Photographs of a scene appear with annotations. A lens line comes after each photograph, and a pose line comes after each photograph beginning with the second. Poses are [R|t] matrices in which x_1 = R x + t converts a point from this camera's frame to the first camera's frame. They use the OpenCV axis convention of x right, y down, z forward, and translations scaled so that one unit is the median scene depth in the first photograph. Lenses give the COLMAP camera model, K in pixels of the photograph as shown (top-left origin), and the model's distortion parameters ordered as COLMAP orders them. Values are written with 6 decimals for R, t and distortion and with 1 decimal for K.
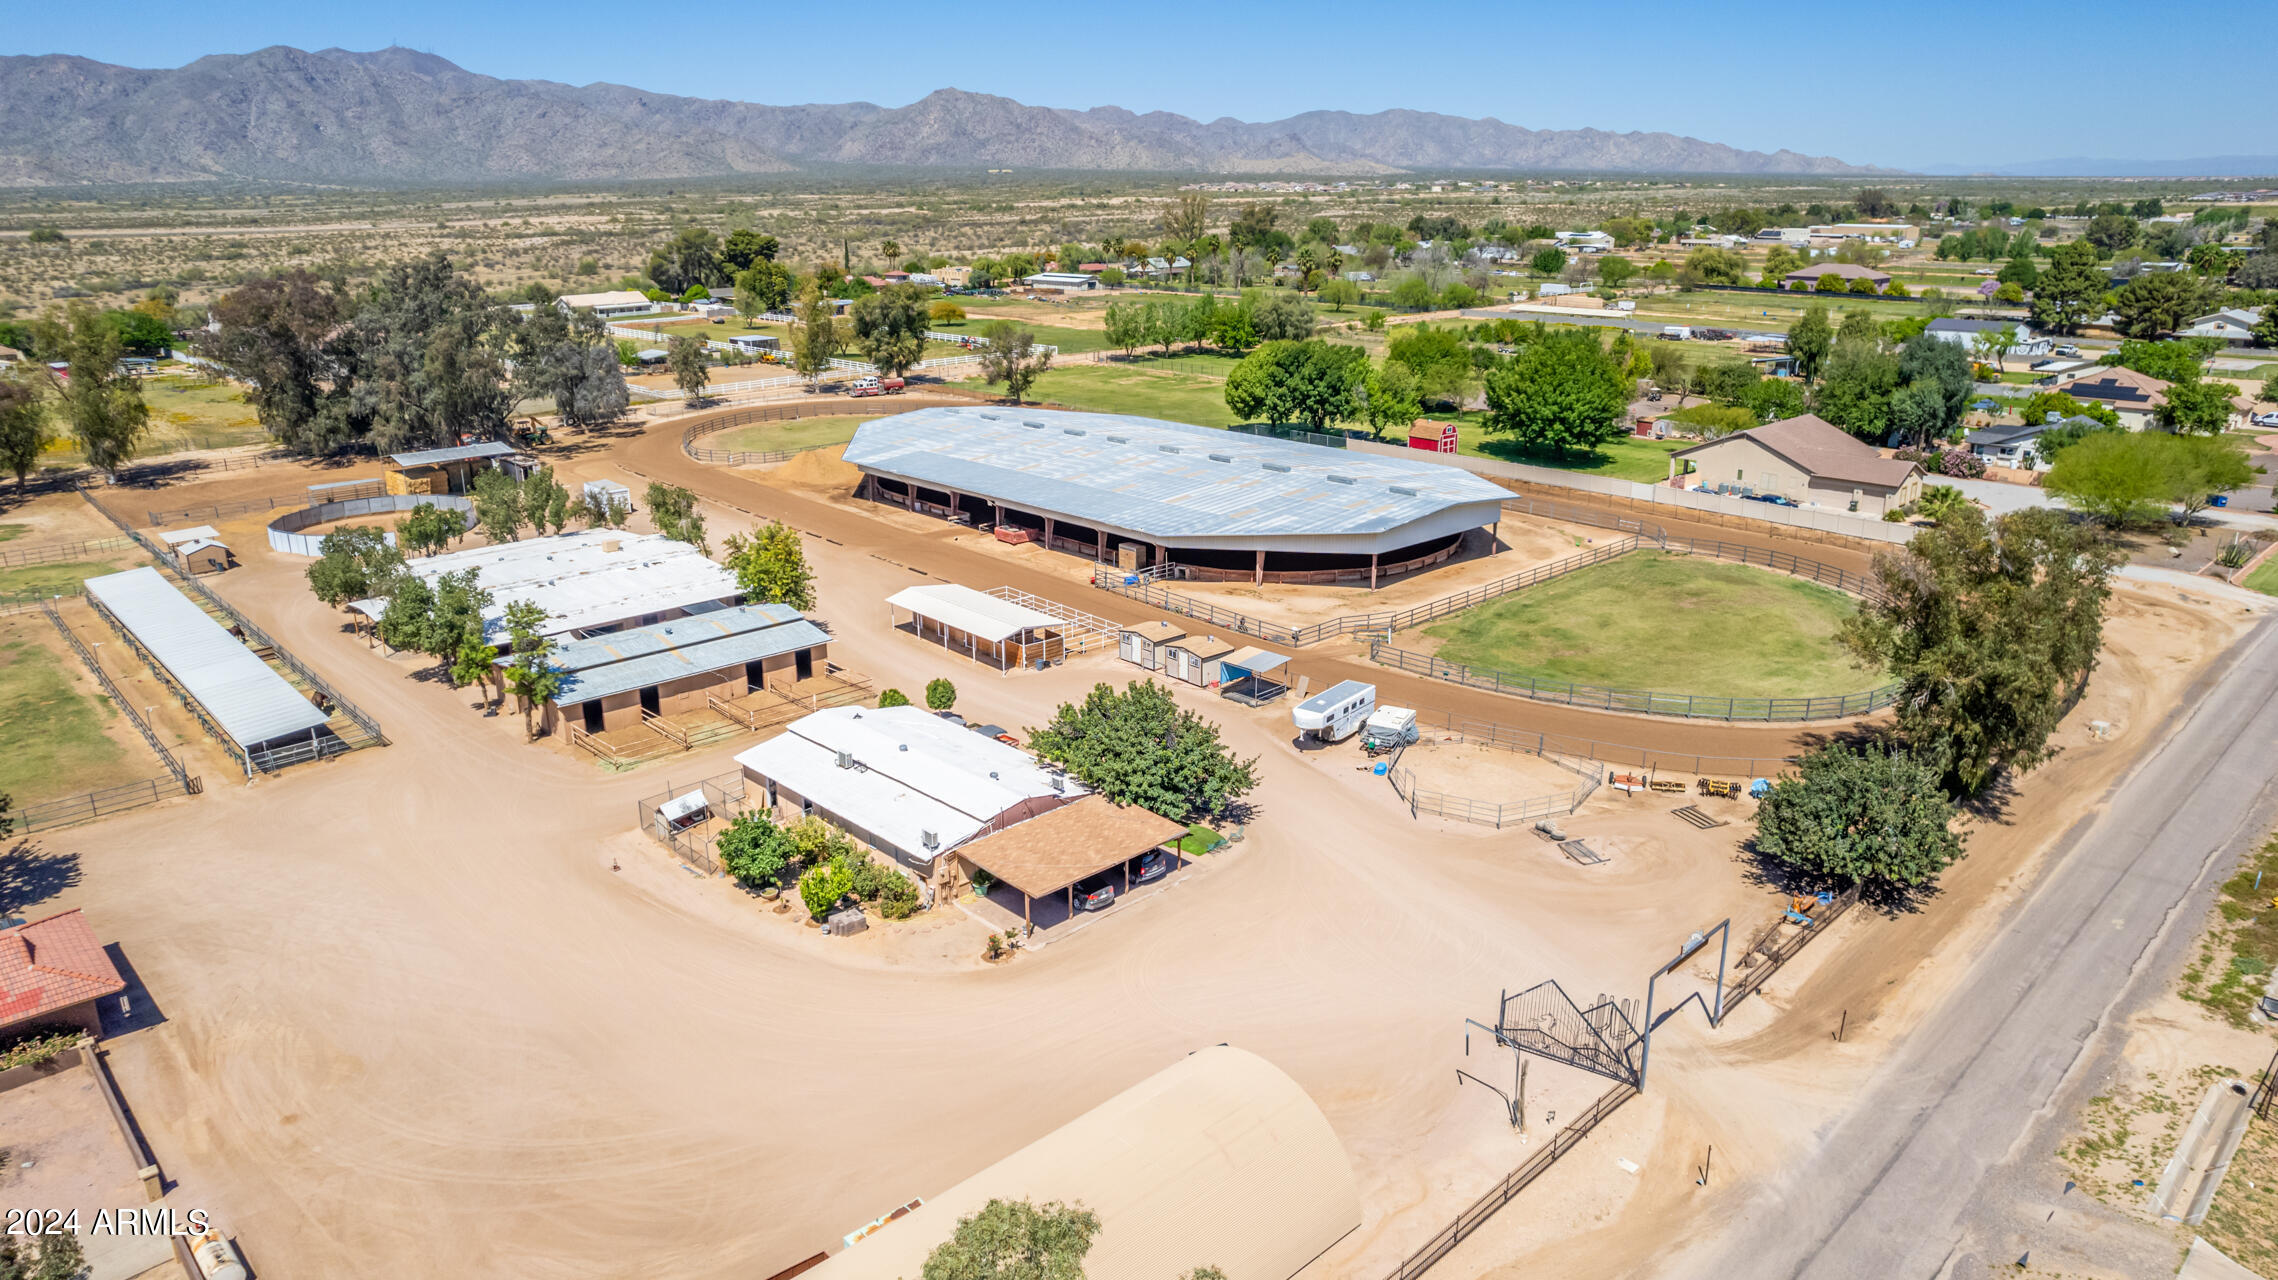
lens RADIAL K [[1473.0, 0, 1137.7], [0, 1473.0, 634.1], [0, 0, 1]] dist [-0.084619, 0.082059]
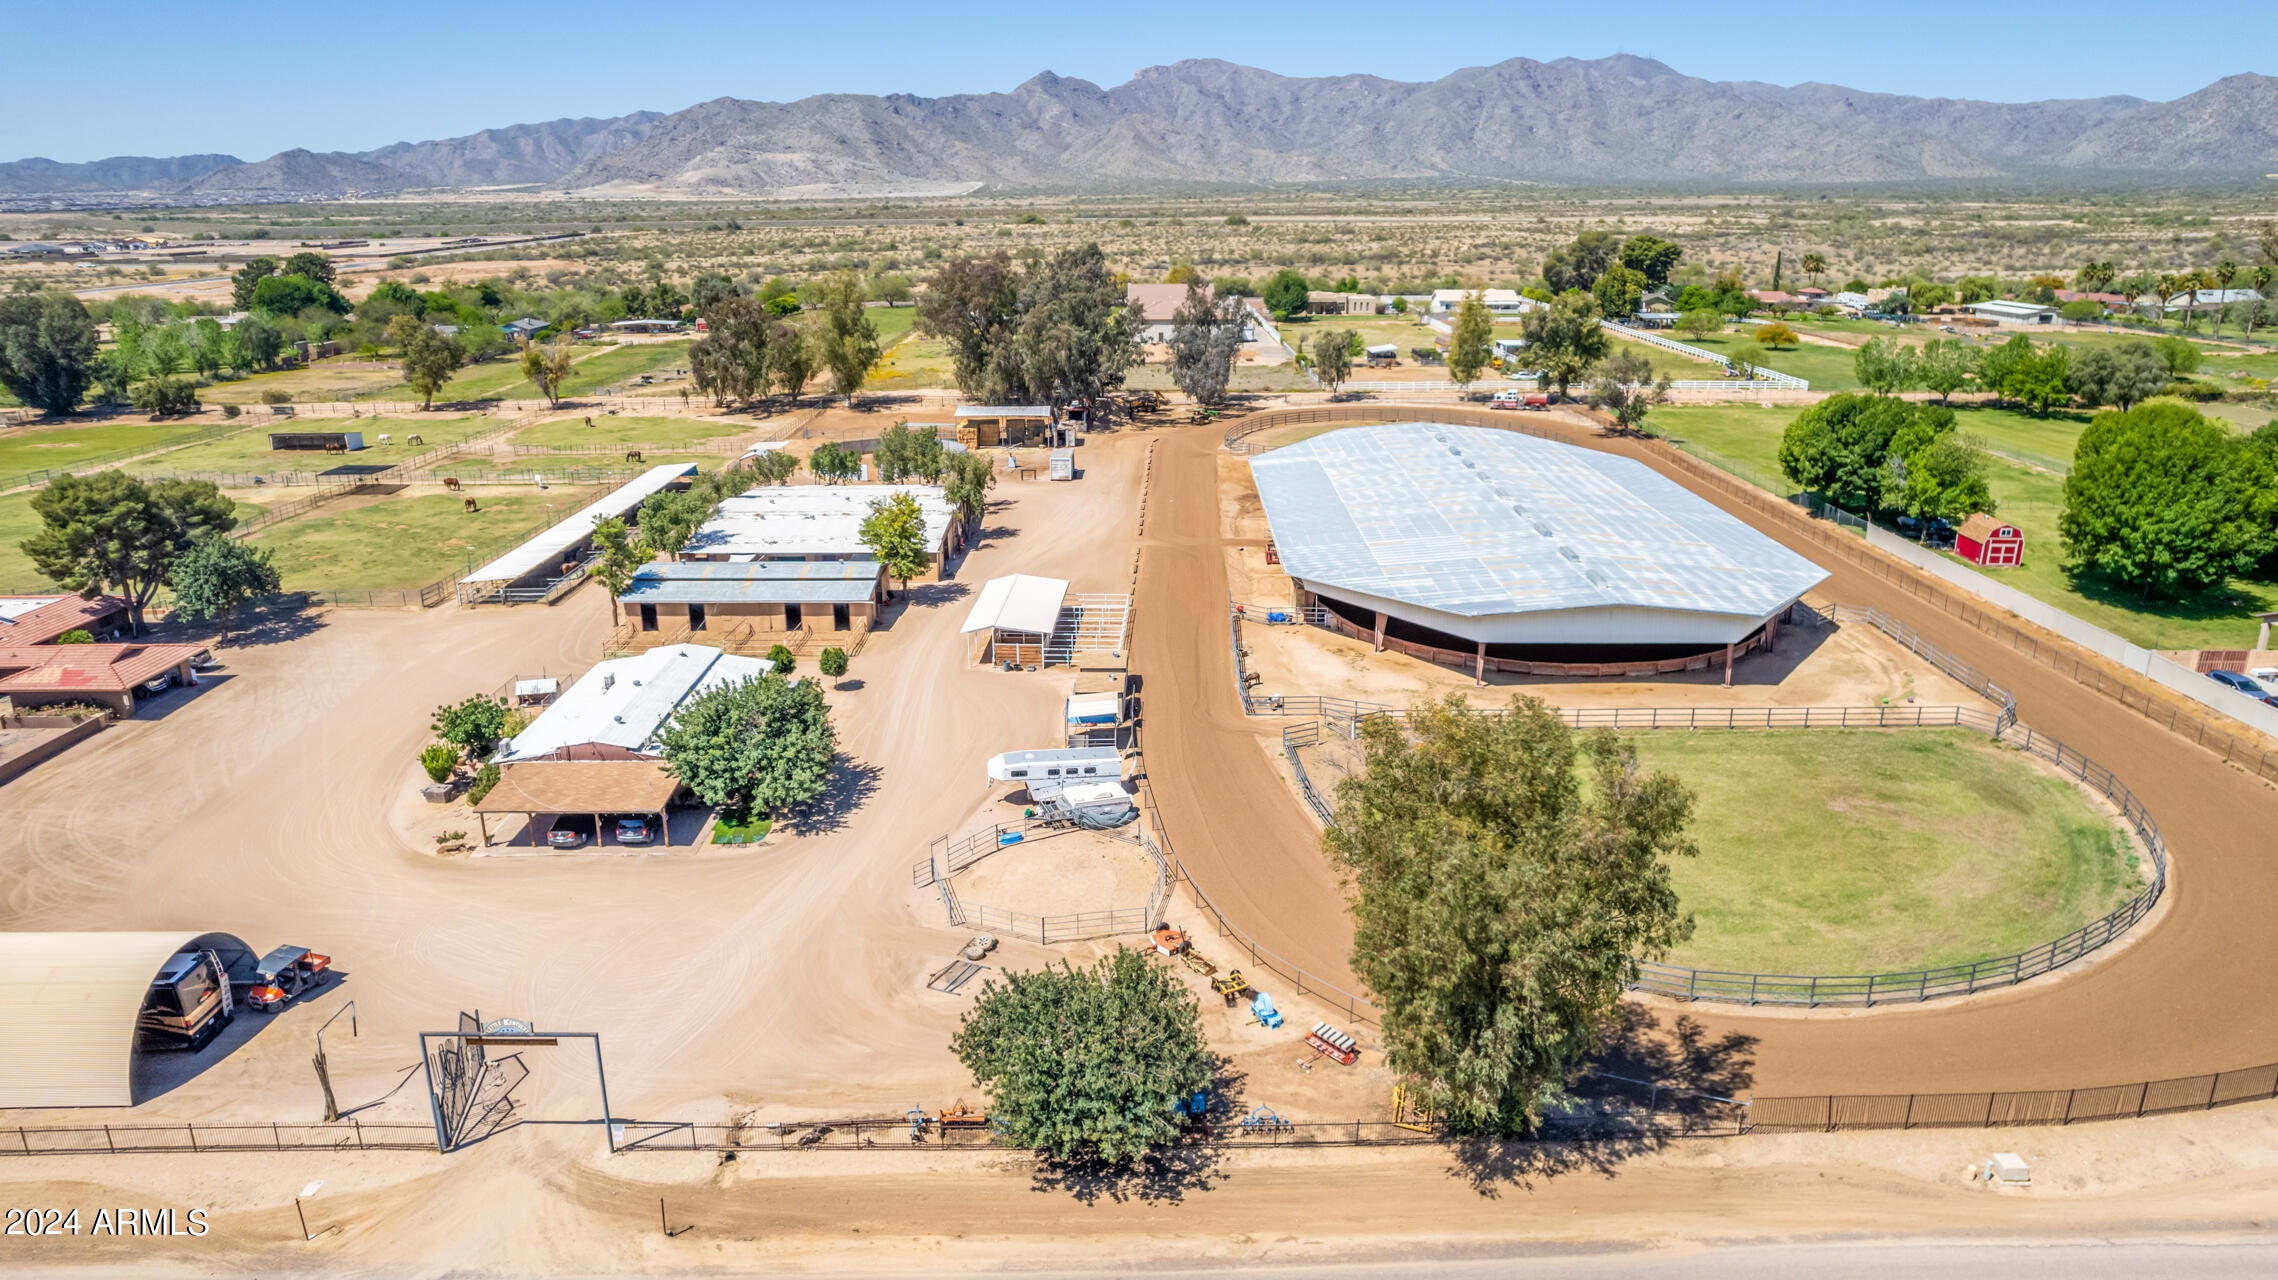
lens RADIAL K [[1457.2, 0, 1140.7], [0, 1457.2, 643.3], [0, 0, 1]] dist [-0.087137, 0.082130]
pose [[0.728383, 0.210329, -0.652089, 0.337465], [-0.204625, 0.975061, 0.085937, -0.051552], [0.653901, 0.070839, 0.753256, 0.156805]]
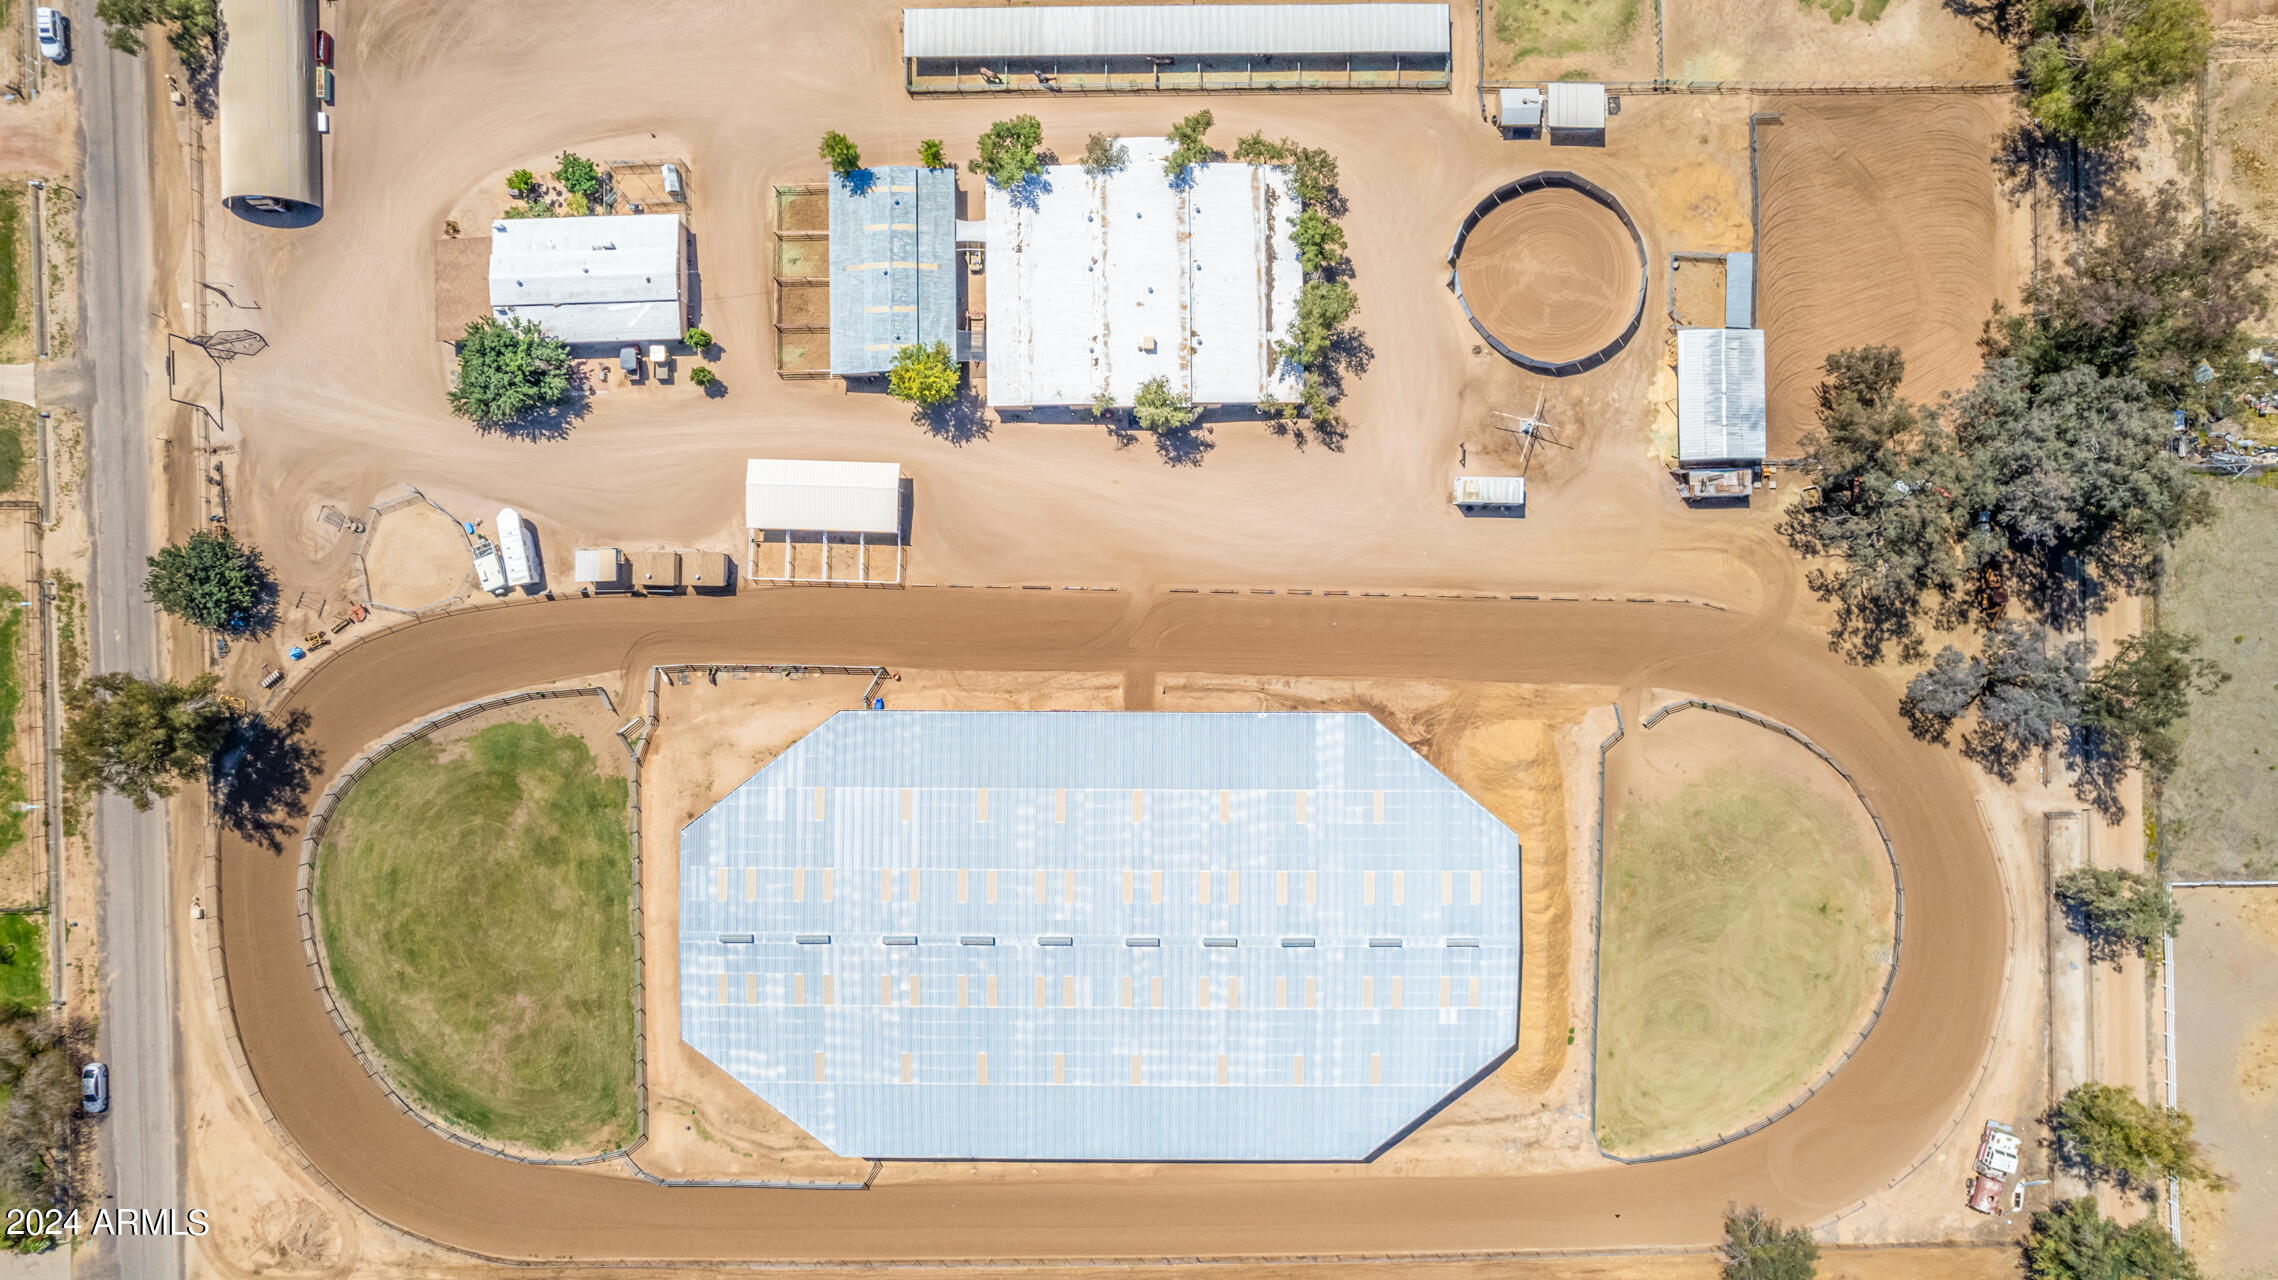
lens RADIAL K [[1473.0, 0, 1137.7], [0, 1473.0, 634.1], [0, 0, 1]] dist [-0.084619, 0.082059]
pose [[-0.678300, 0.734764, 0.005625, -0.117112], [-0.219181, -0.209632, 0.952898, -0.722195], [0.701334, 0.645117, 0.303240, 0.477658]]
